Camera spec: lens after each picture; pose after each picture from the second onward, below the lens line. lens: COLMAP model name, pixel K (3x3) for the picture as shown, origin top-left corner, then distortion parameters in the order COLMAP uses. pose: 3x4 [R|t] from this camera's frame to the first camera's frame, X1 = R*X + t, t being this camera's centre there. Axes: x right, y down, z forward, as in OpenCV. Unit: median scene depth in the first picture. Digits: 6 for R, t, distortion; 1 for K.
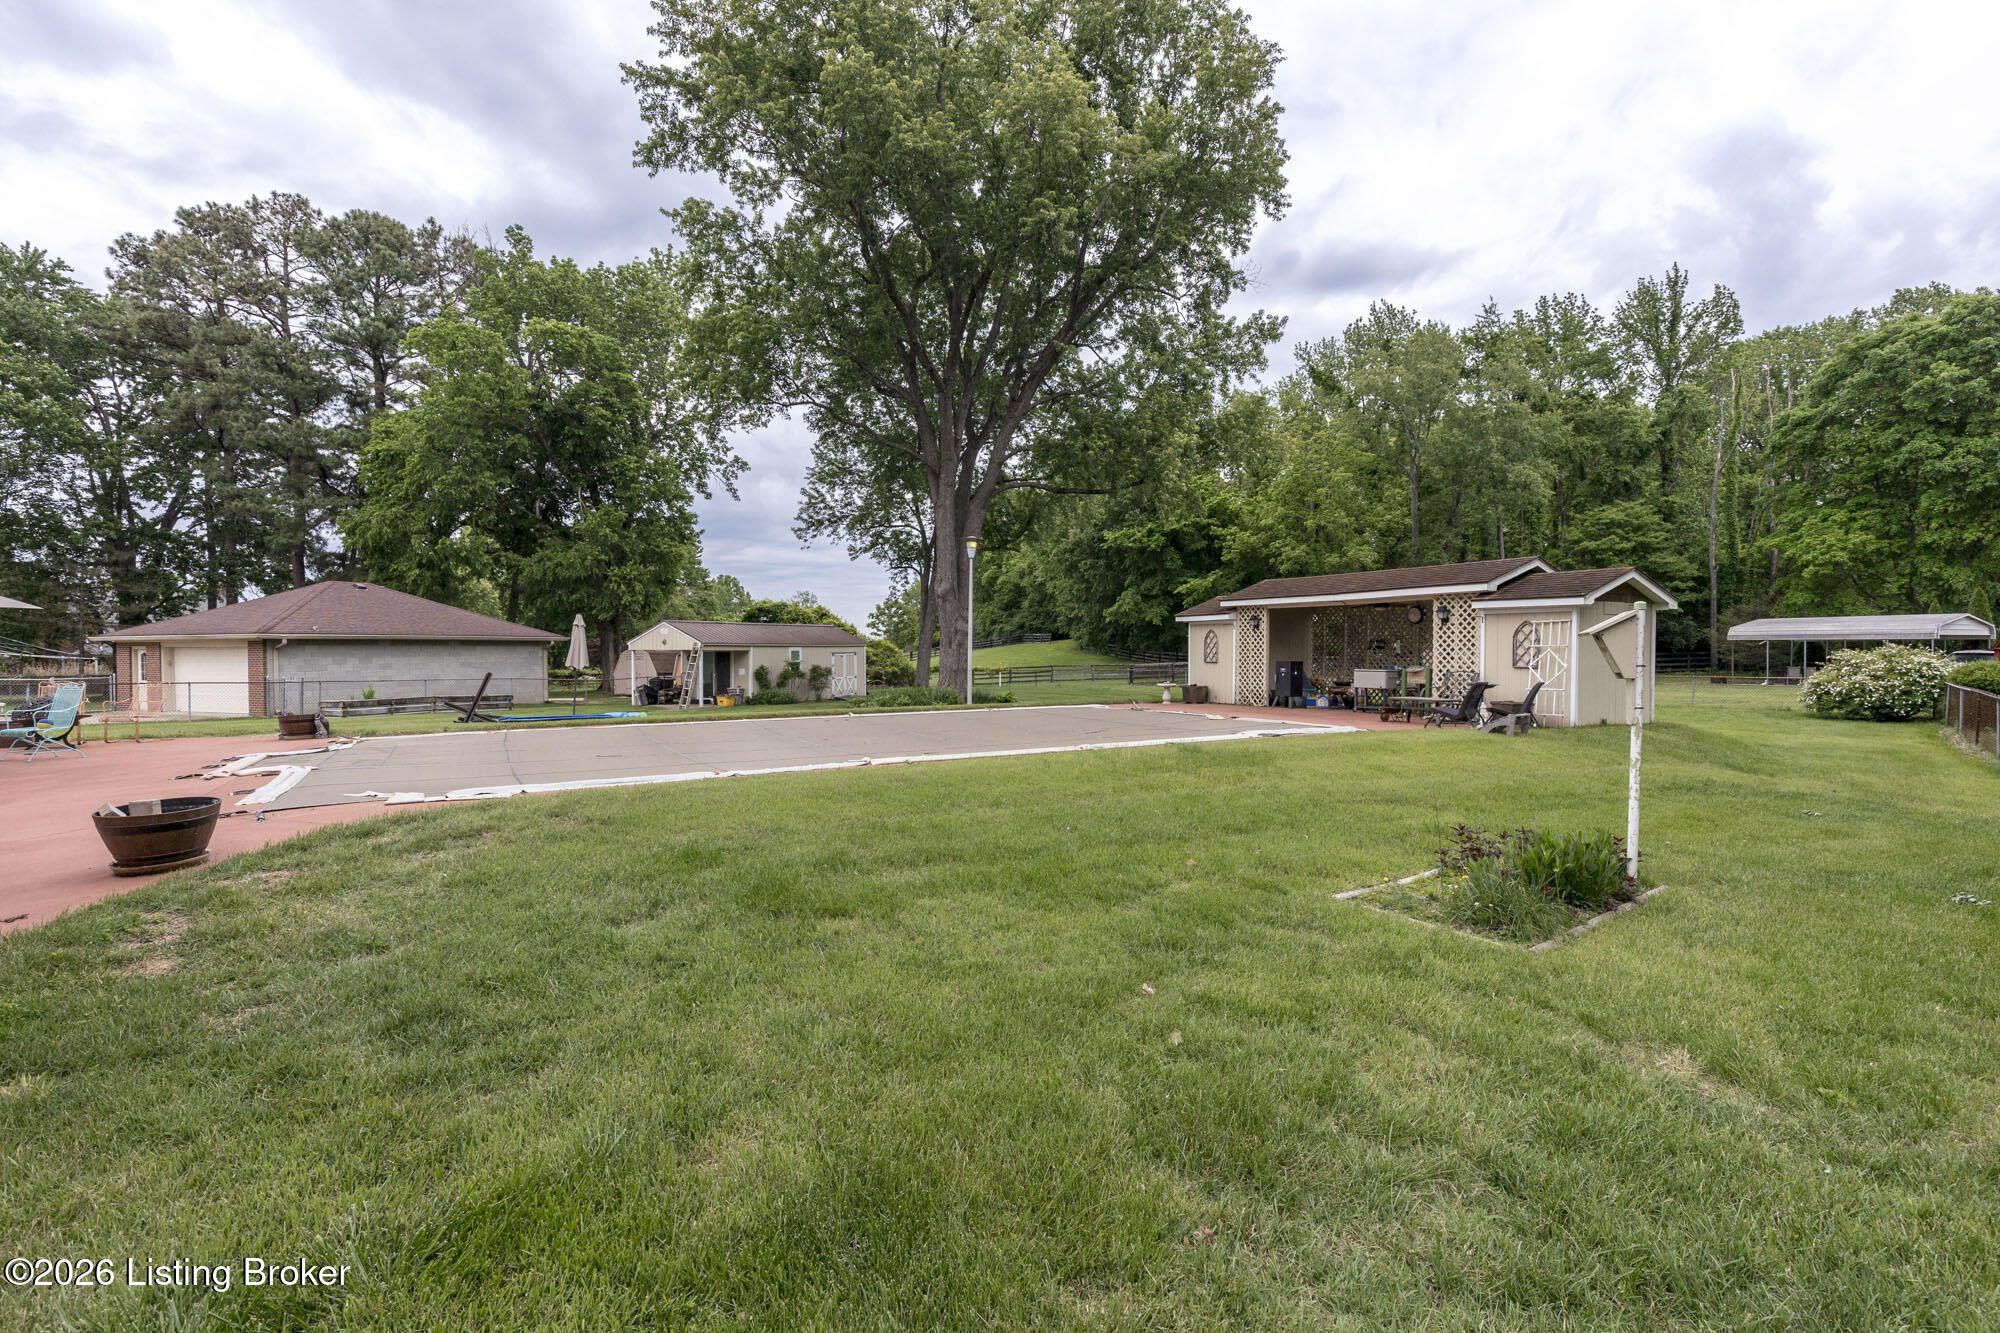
lens RADIAL K [[916.3, 0, 998.6], [0, 916.3, 671.9], [0, 0, 1]] dist [0.009737, -0.000913]
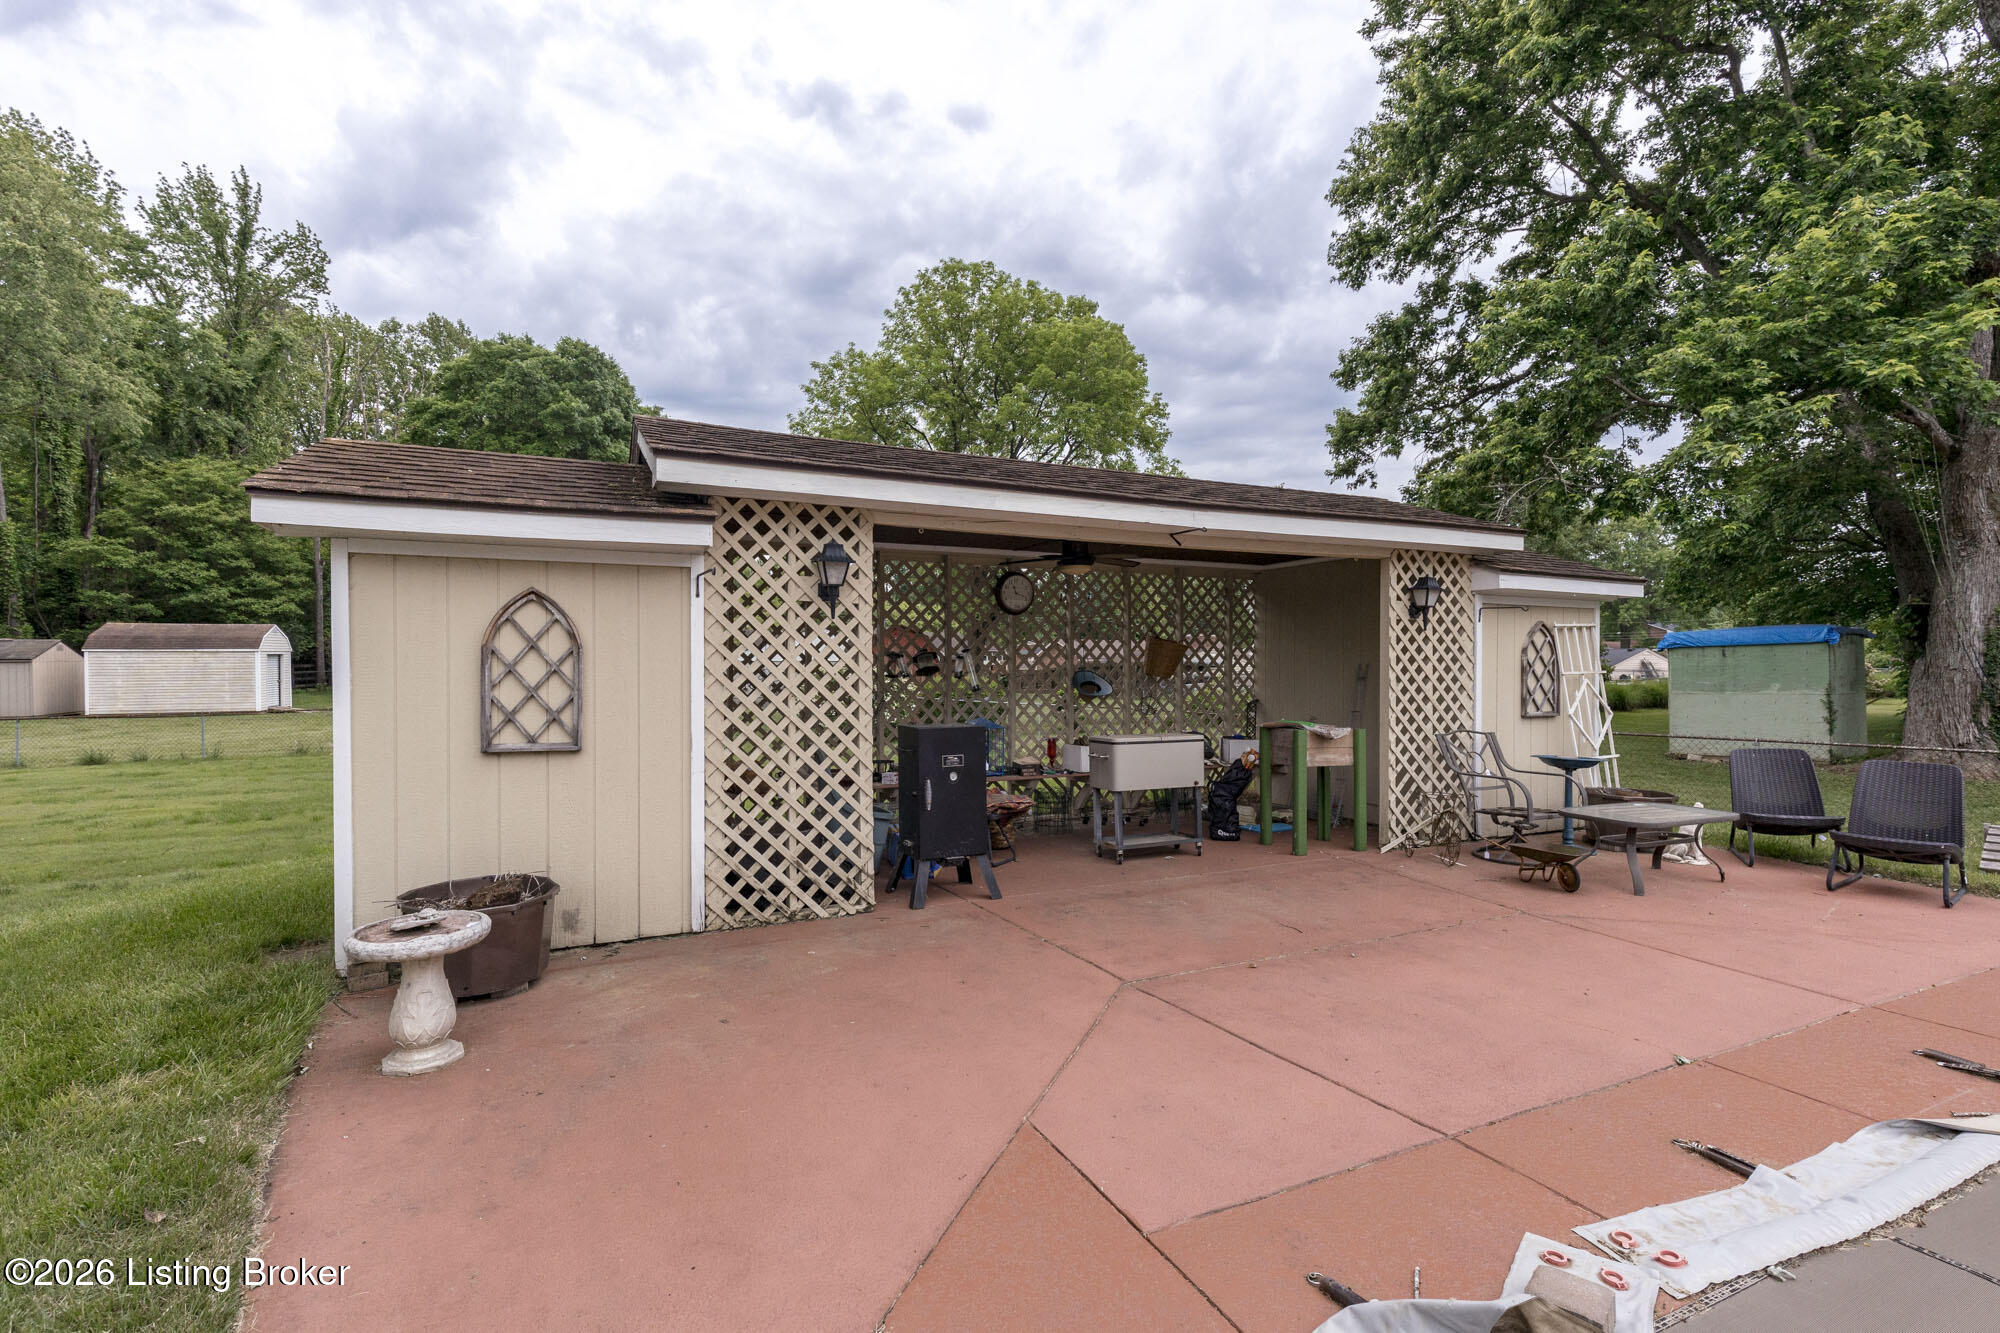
lens RADIAL K [[916.3, 0, 994.7], [0, 916.3, 669.3], [0, 0, 1]] dist [0.009737, -0.000913]
pose [[0.101749, -0.007990, 0.994778, 0.018154], [0.020370, 0.999775, 0.005946, -0.012297], [-0.994602, 0.019659, 0.101889, 0.390697]]
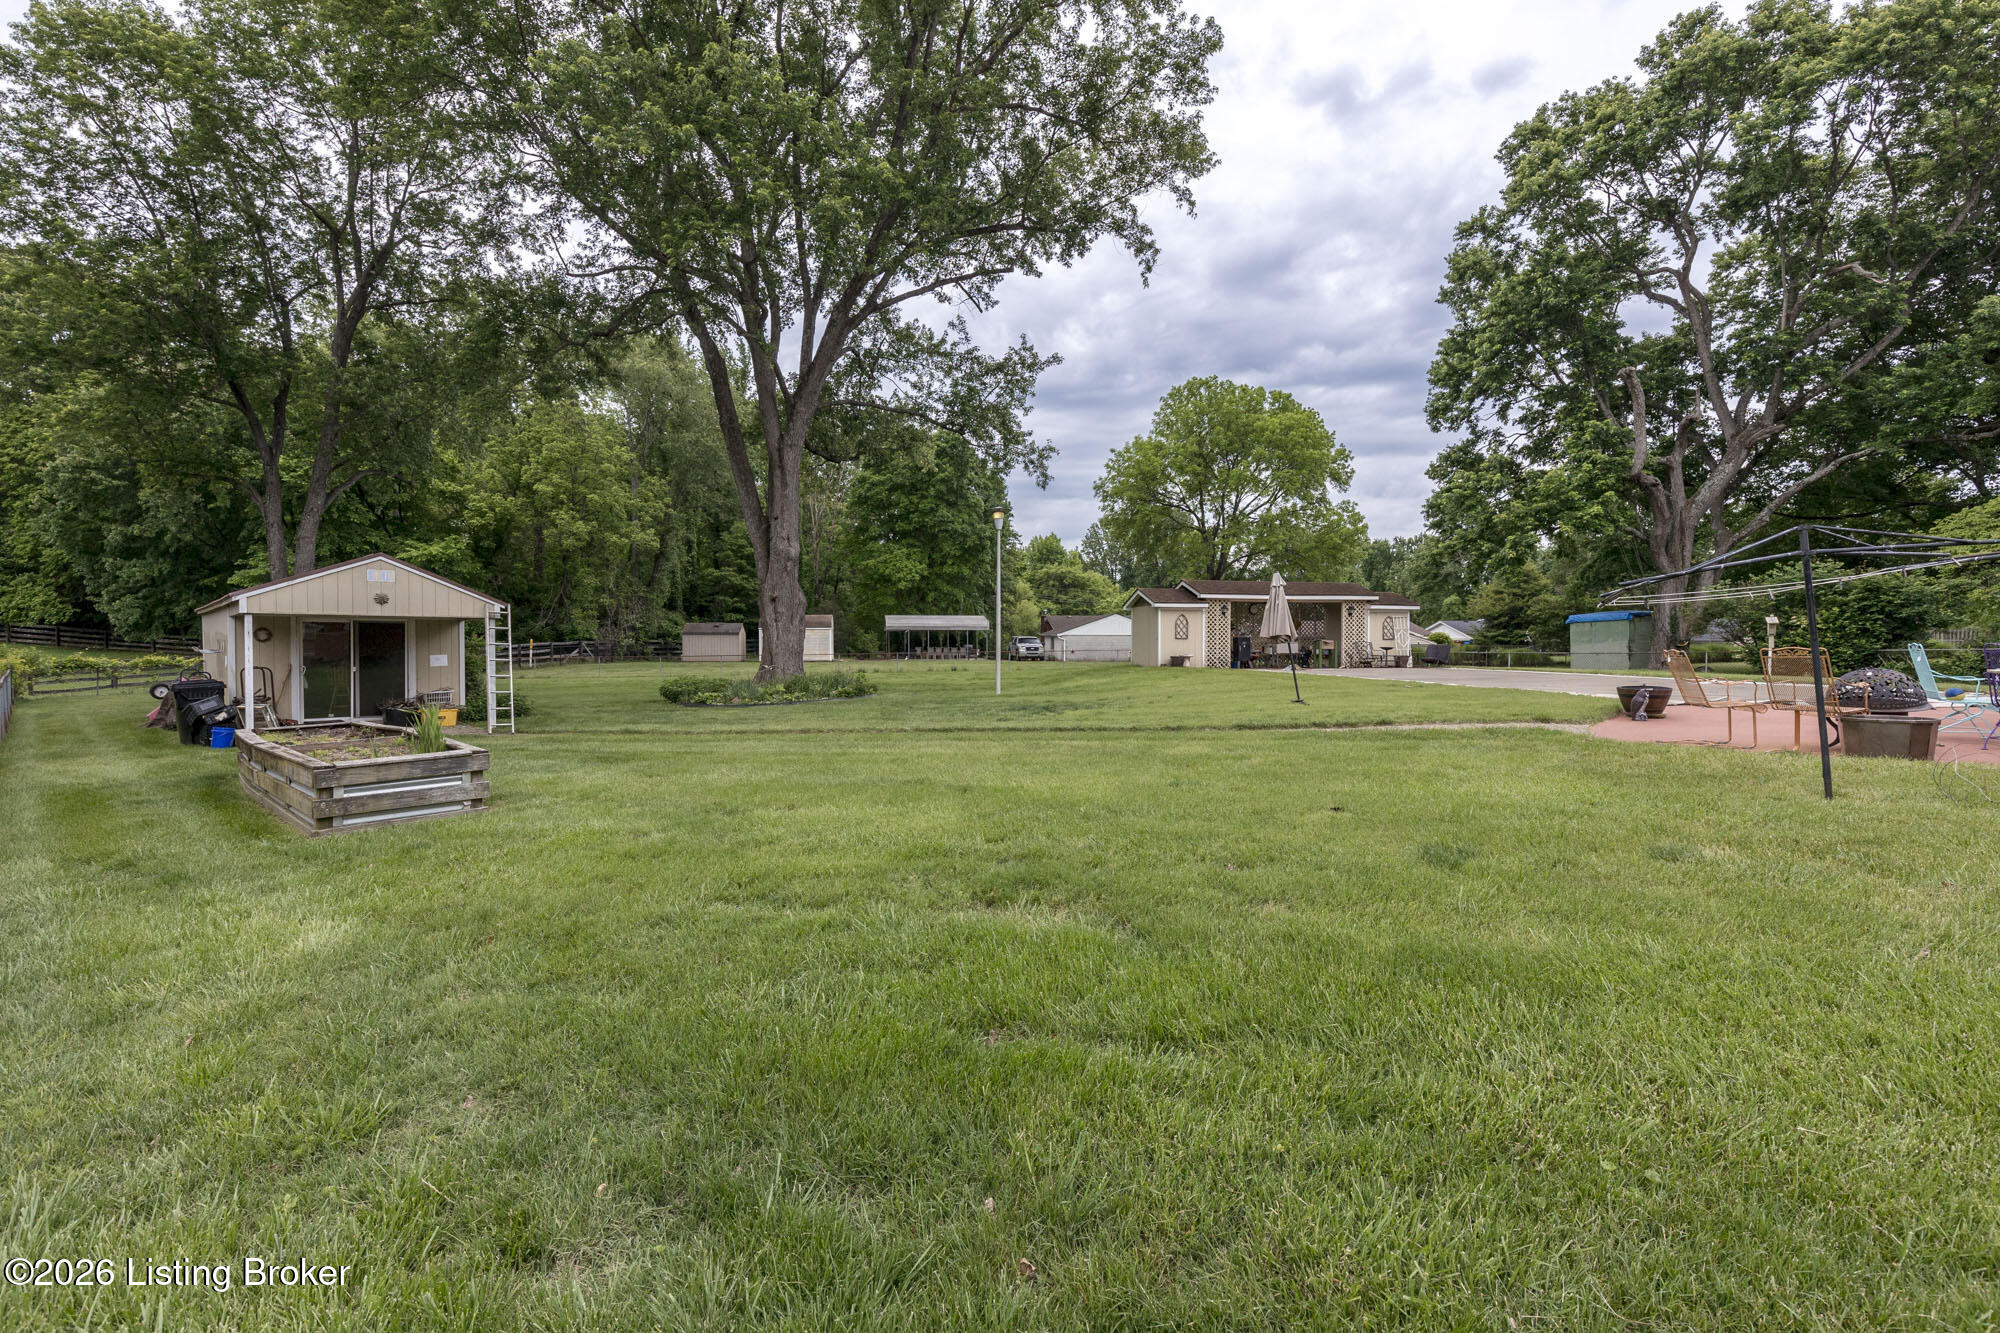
lens RADIAL K [[916.3, 0, 990.3], [0, 916.3, 666.6], [0, 0, 1]] dist [0.009737, -0.000913]
pose [[0.324679, -0.024184, 0.945515, -0.500620], [0.019434, 0.999633, 0.018895, -0.000070], [-0.945625, 0.012240, 0.325030, 0.368993]]
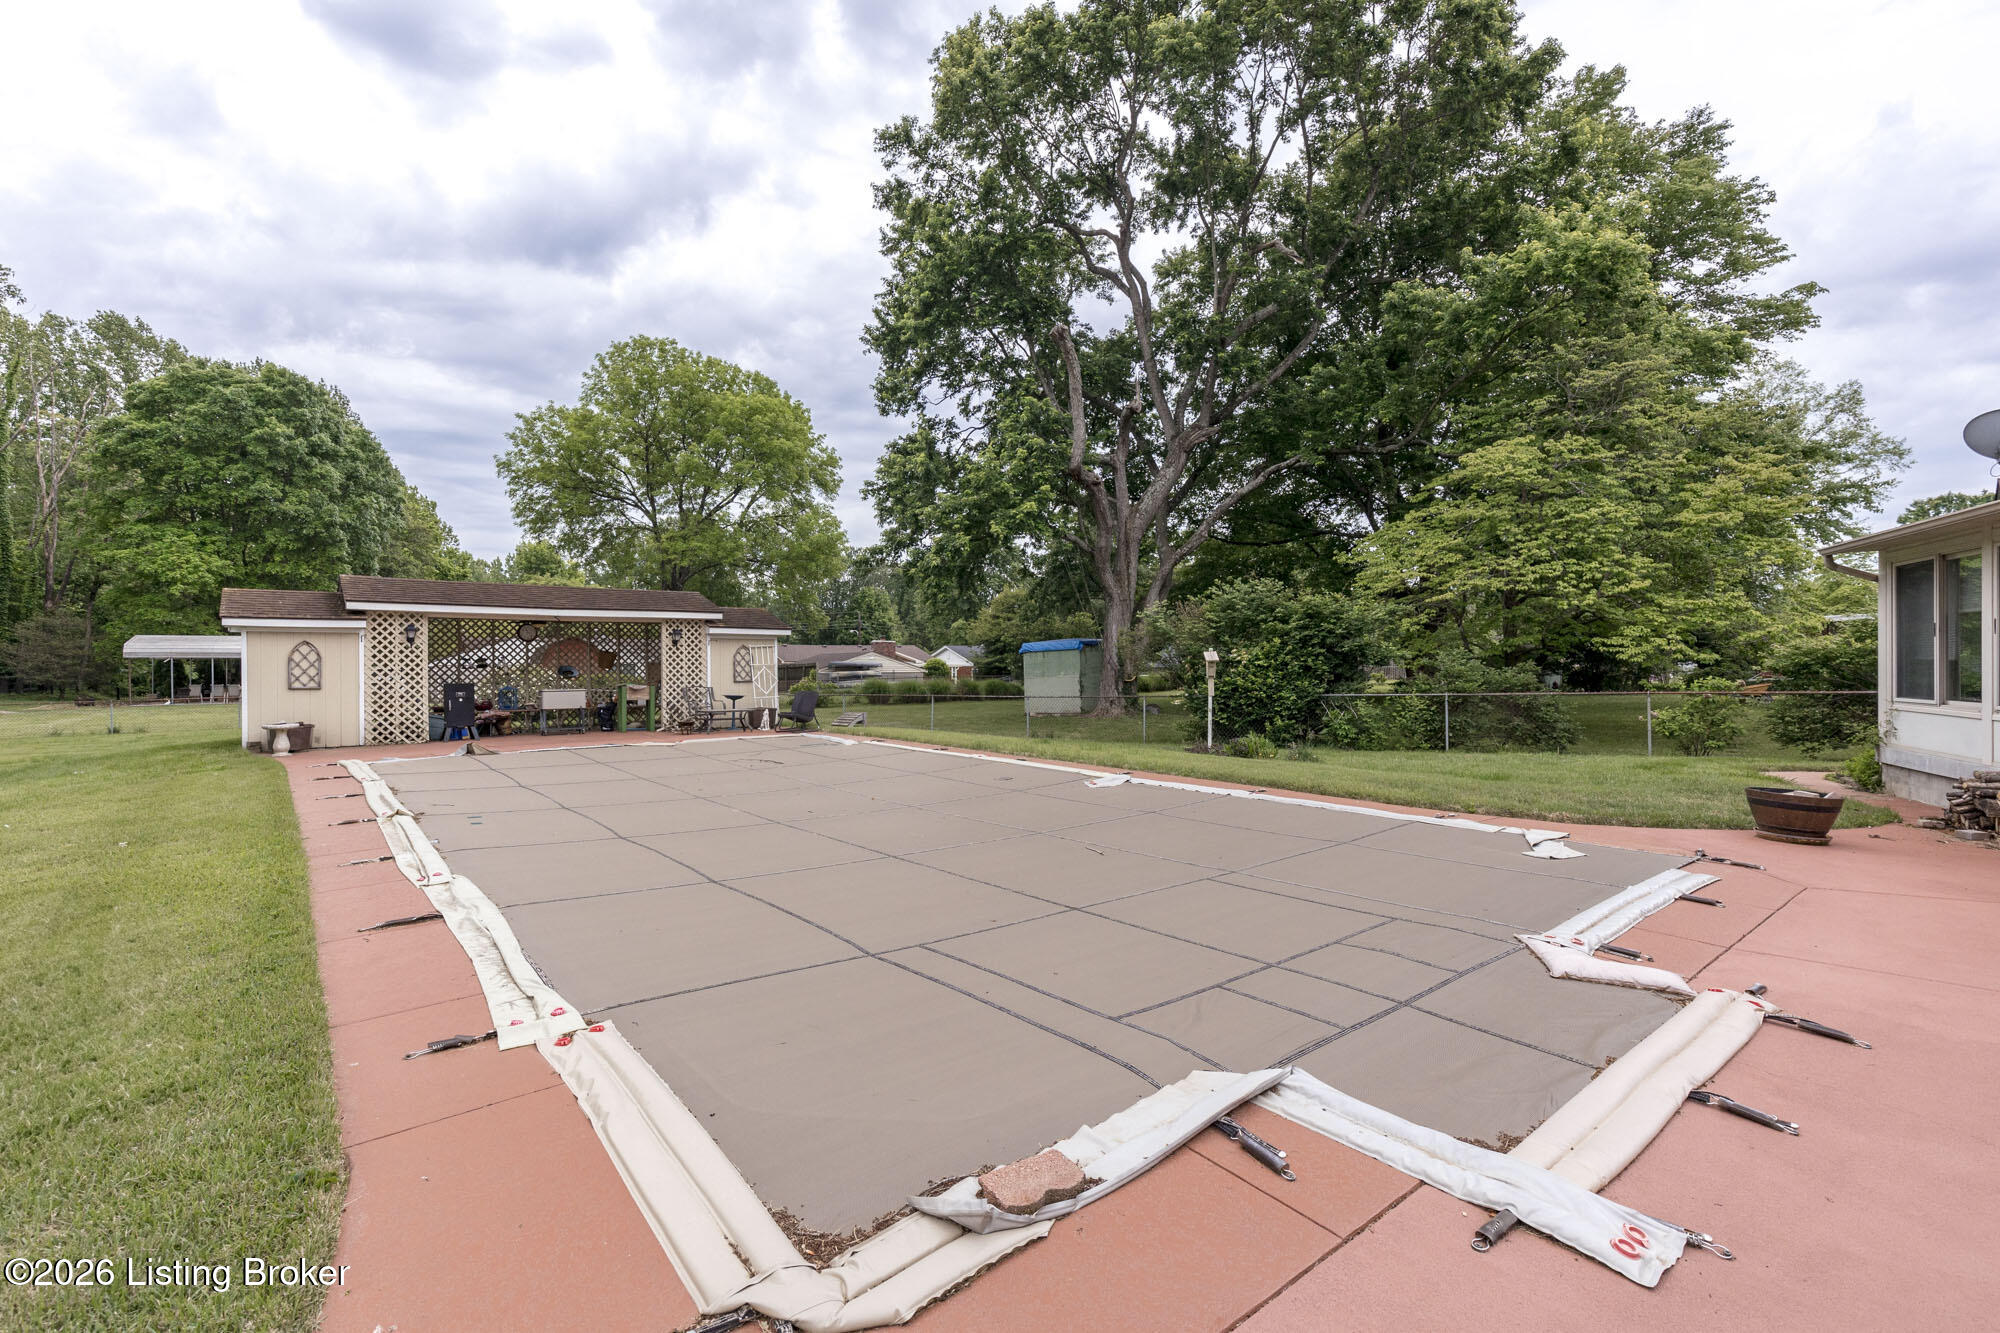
lens RADIAL K [[916.3, 0, 999.4], [0, 916.3, 662.4], [0, 0, 1]] dist [0.009737, -0.000913]
pose [[-0.140097, 0.002280, 0.990135, -0.228822], [0.027102, 0.999631, 0.001533, -0.007631], [-0.989767, 0.027050, -0.140107, 0.261126]]
